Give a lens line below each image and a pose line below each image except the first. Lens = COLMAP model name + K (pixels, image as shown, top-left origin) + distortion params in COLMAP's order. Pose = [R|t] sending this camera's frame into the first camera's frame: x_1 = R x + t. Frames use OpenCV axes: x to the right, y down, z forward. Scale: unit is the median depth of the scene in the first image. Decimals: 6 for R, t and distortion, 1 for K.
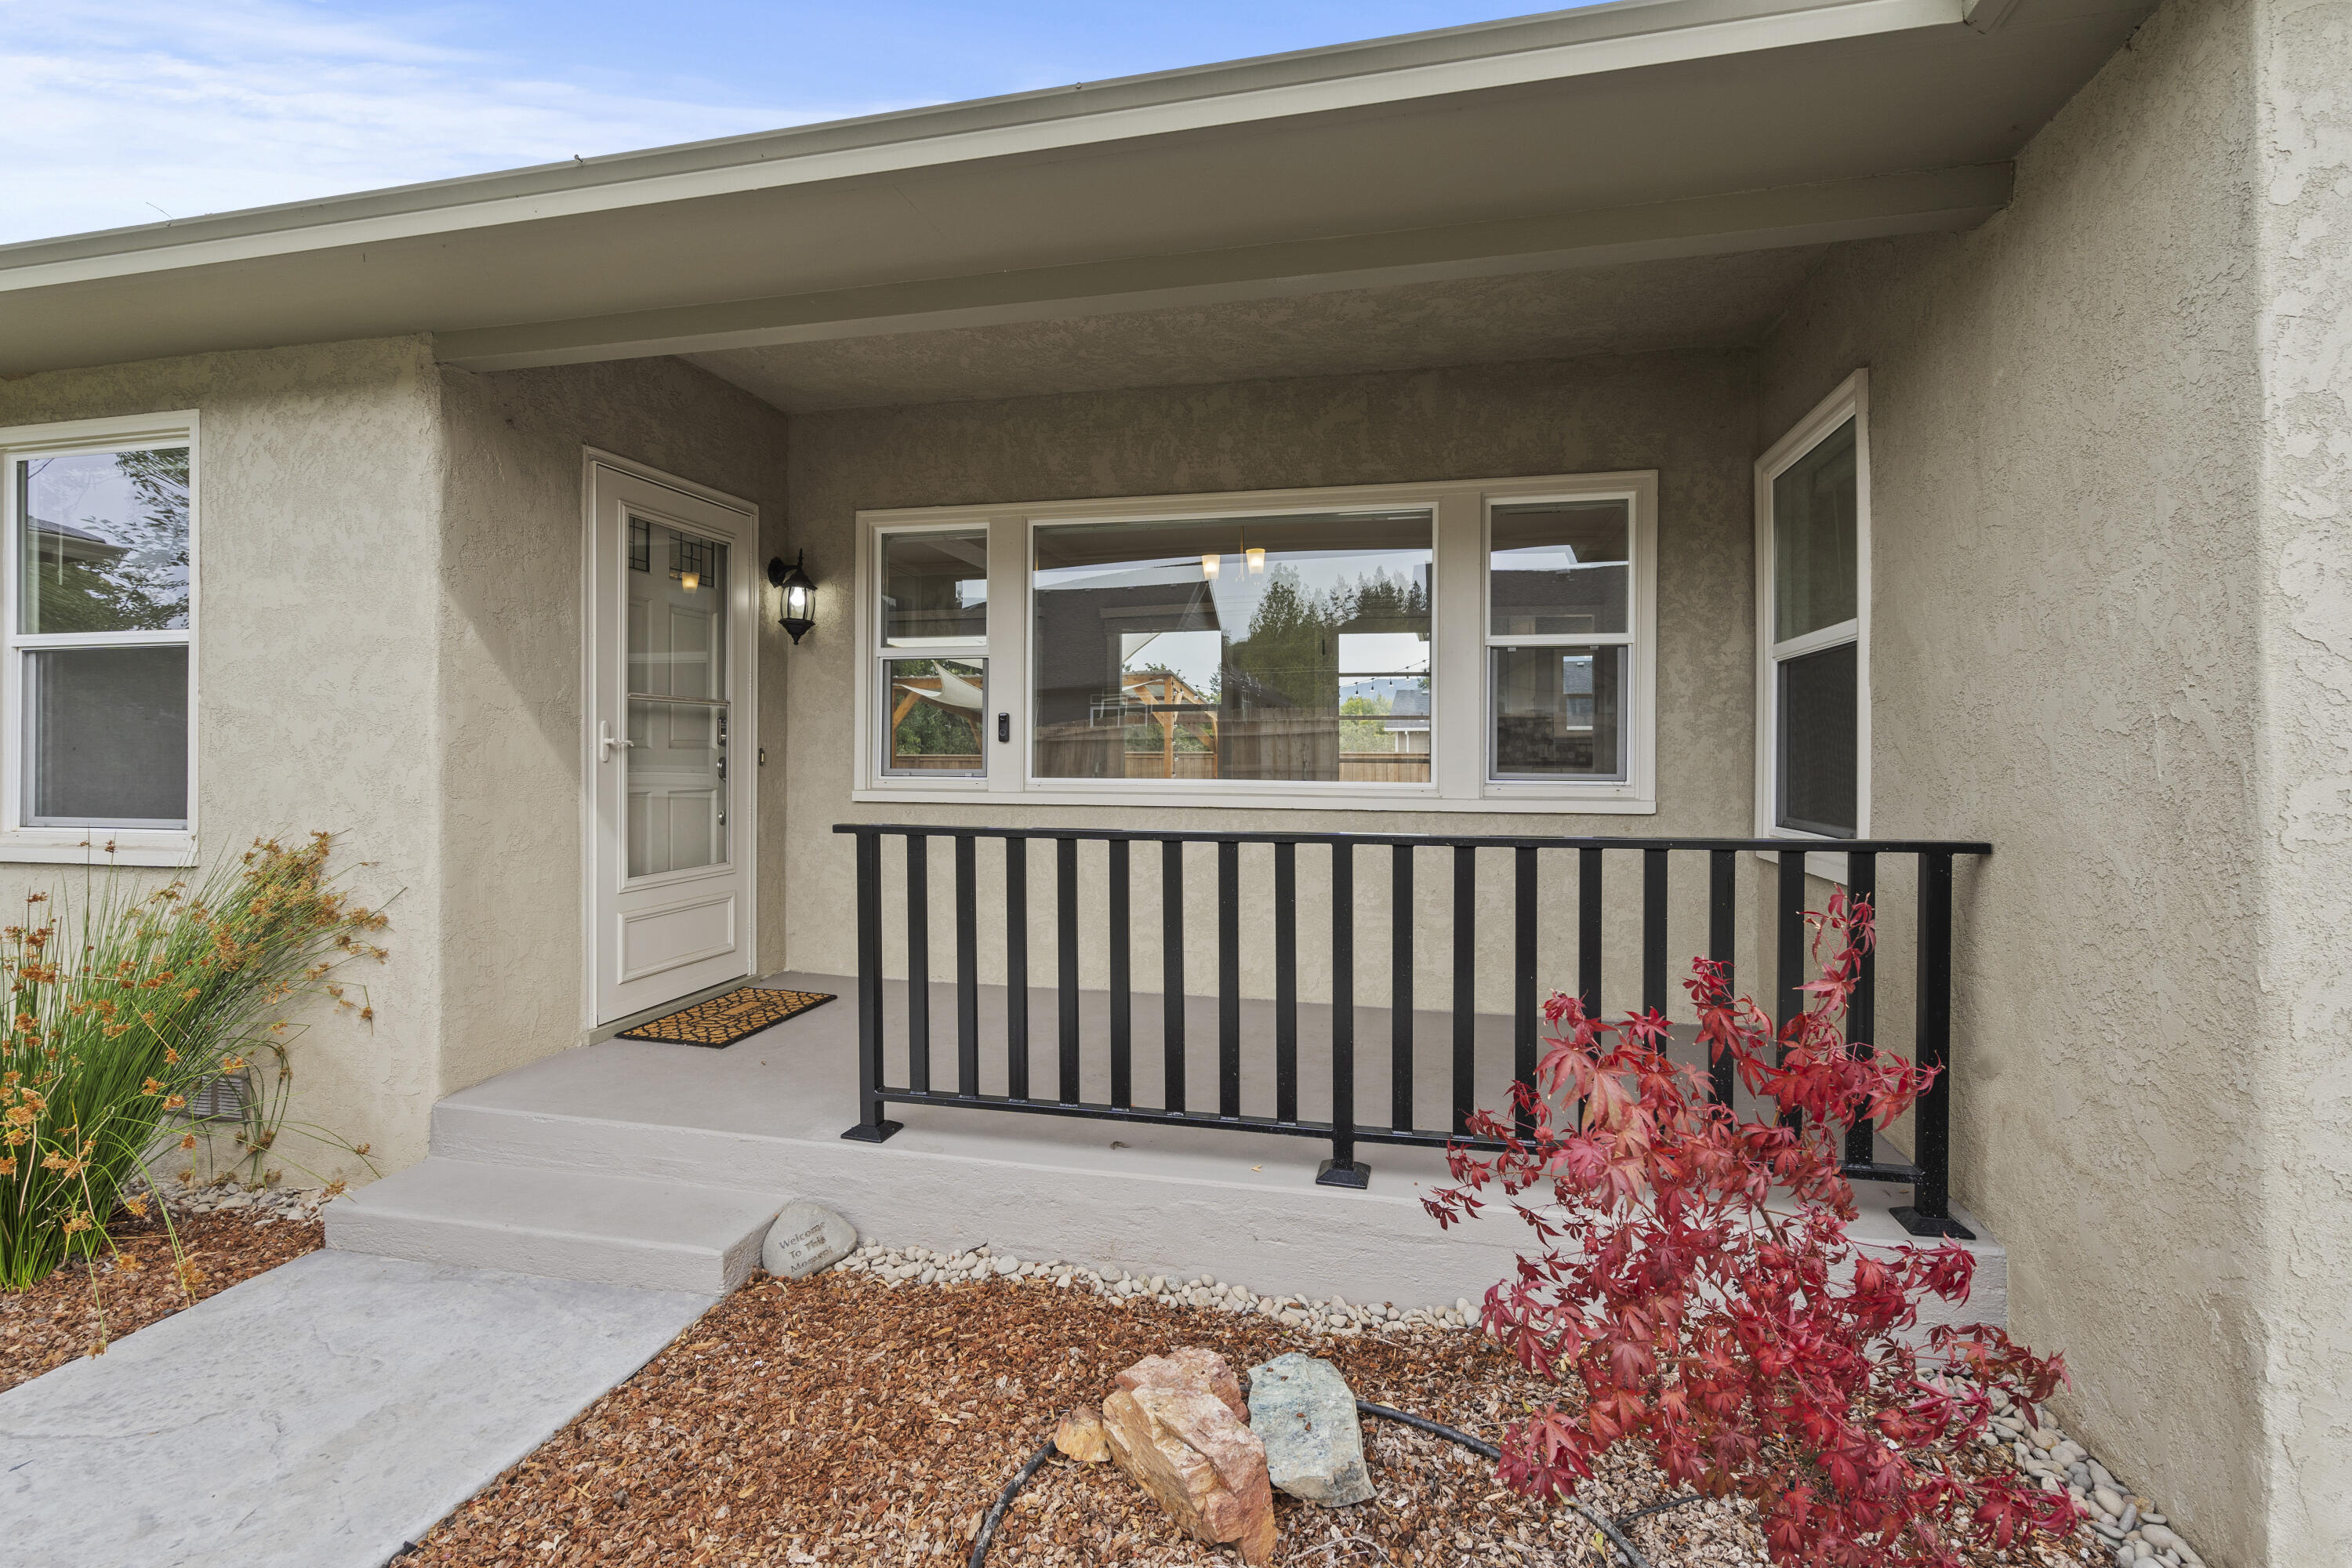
lens RADIAL K [[1083.0, 0, 1181.2], [0, 1083.0, 775.3], [0, 0, 1]] dist [-0.001853, 0.000472]
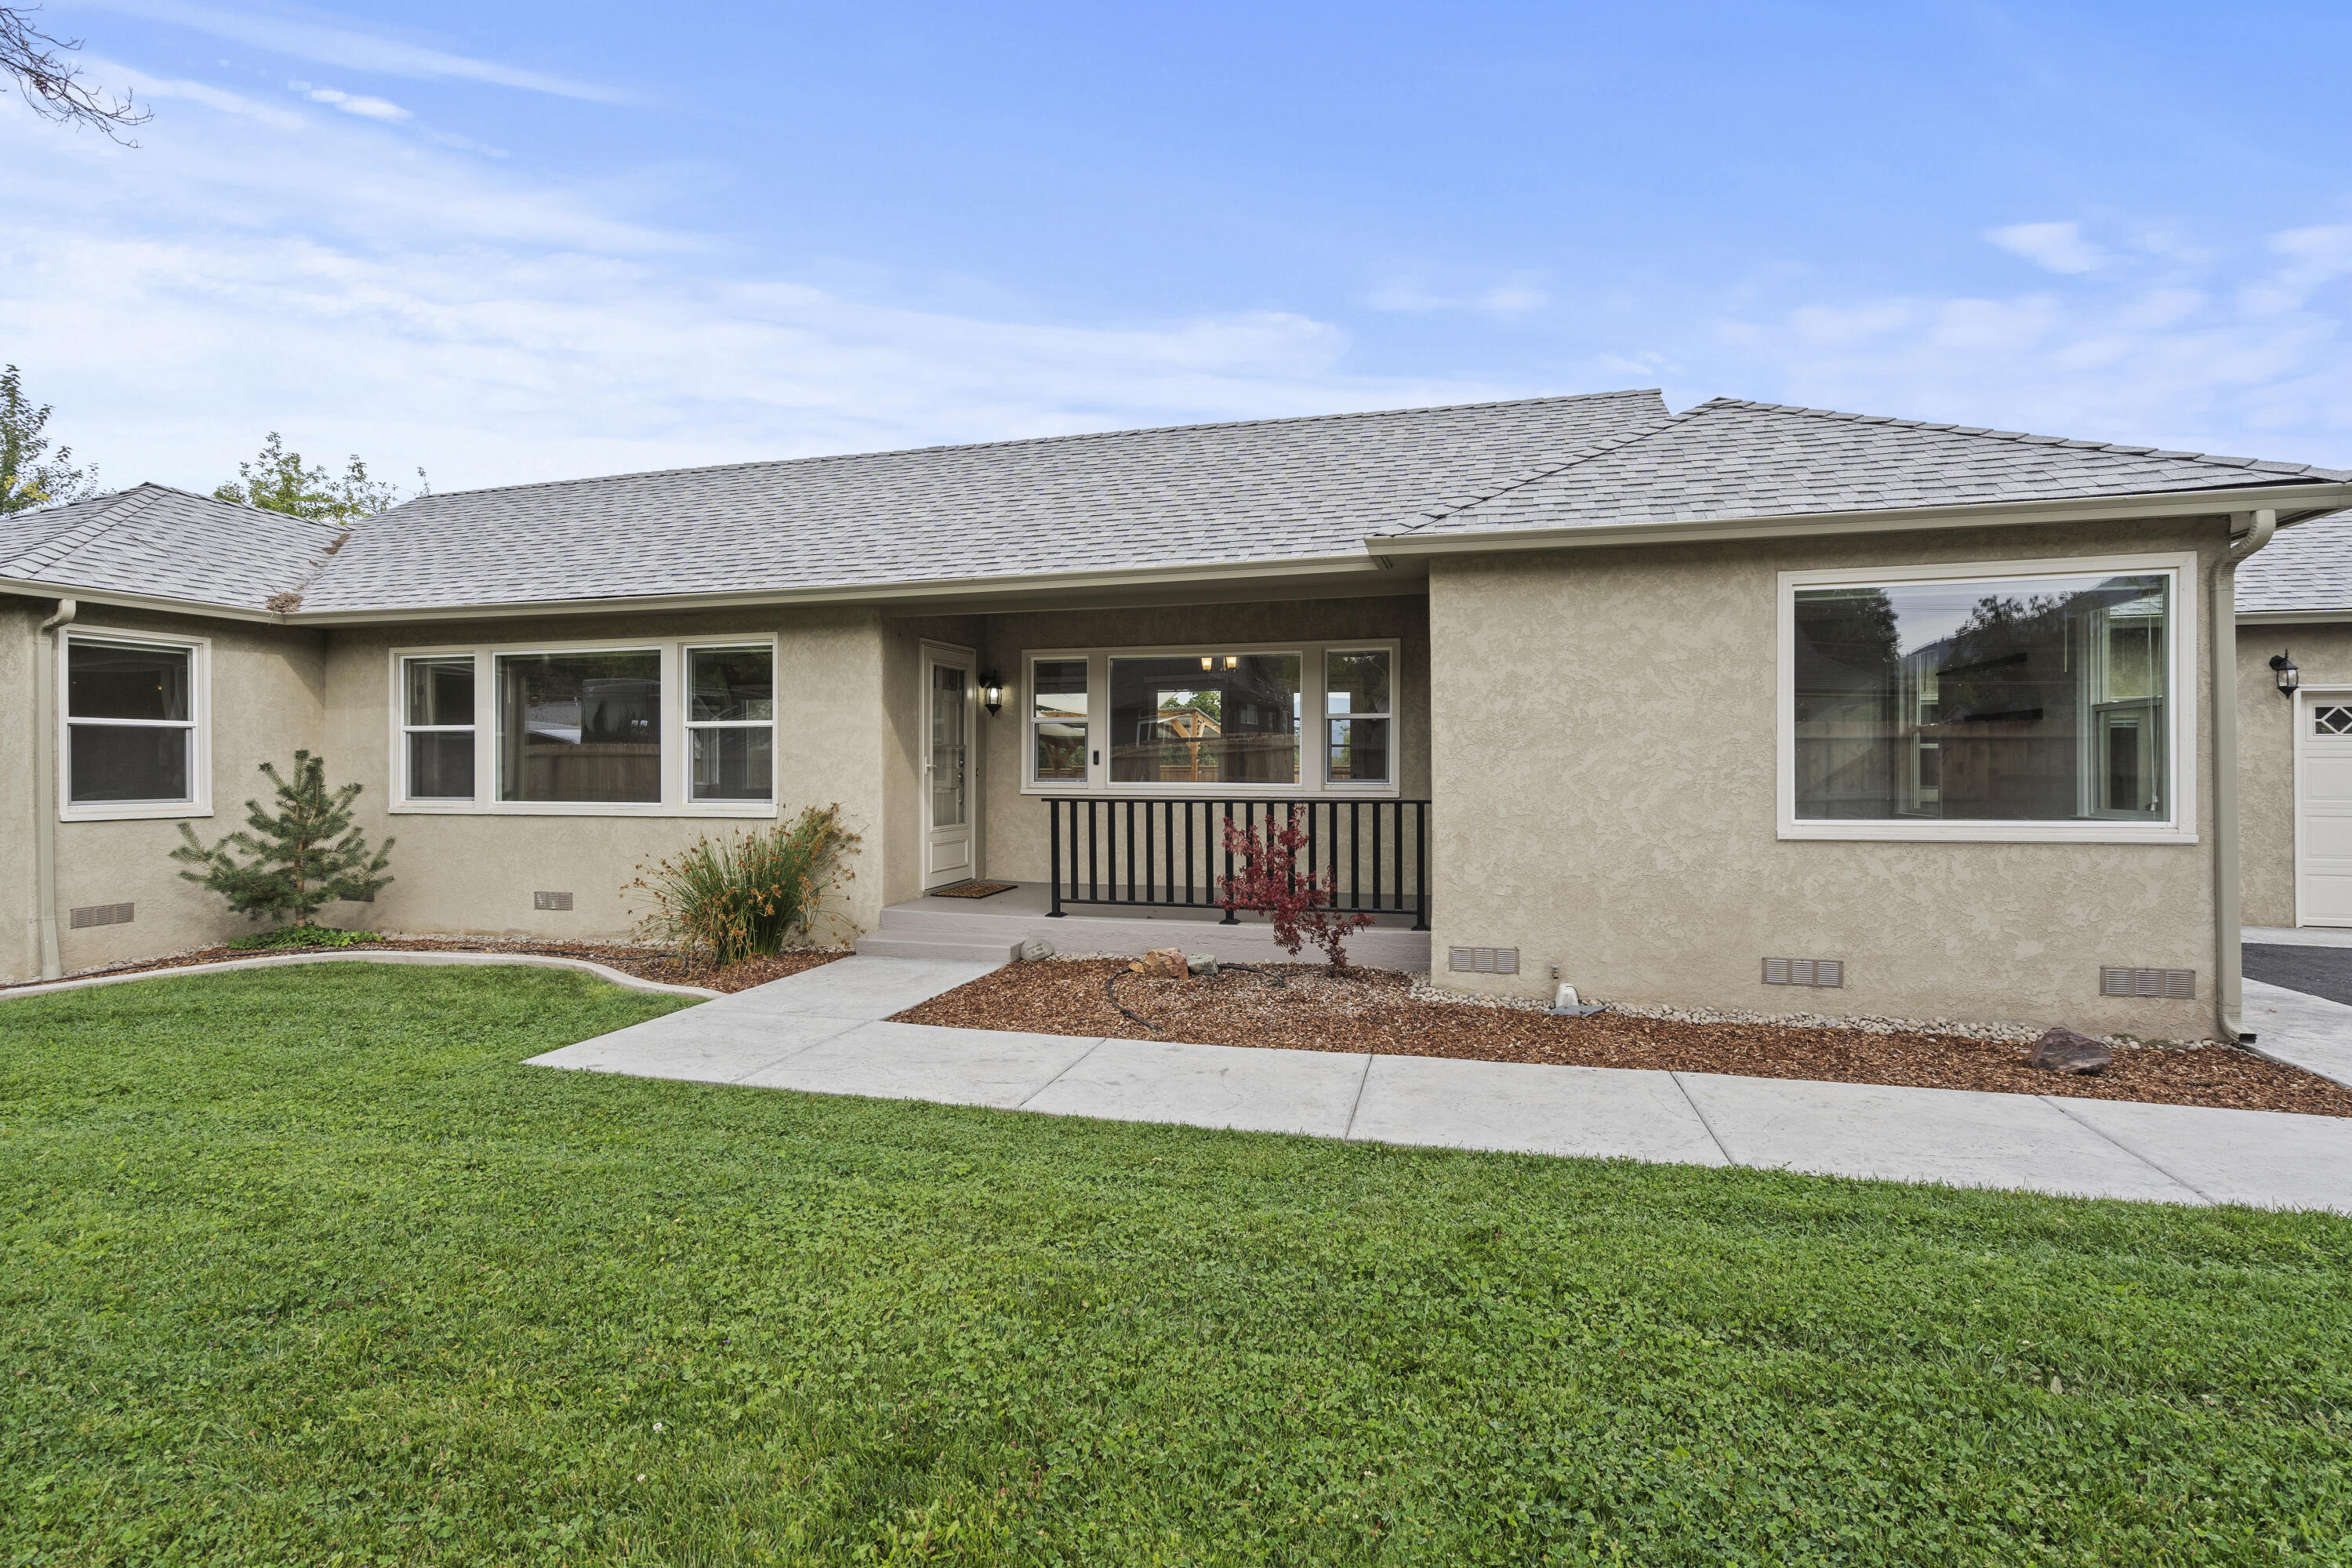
lens RADIAL K [[1083.0, 0, 1174.2], [0, 1083.0, 776.8], [0, 0, 1]] dist [-0.001853, 0.000472]
pose [[0.998806, -0.002797, -0.048780, 0.107455], [0.002340, 0.999953, -0.009420, 0.015567], [0.048804, 0.009295, 0.998765, -1.341505]]
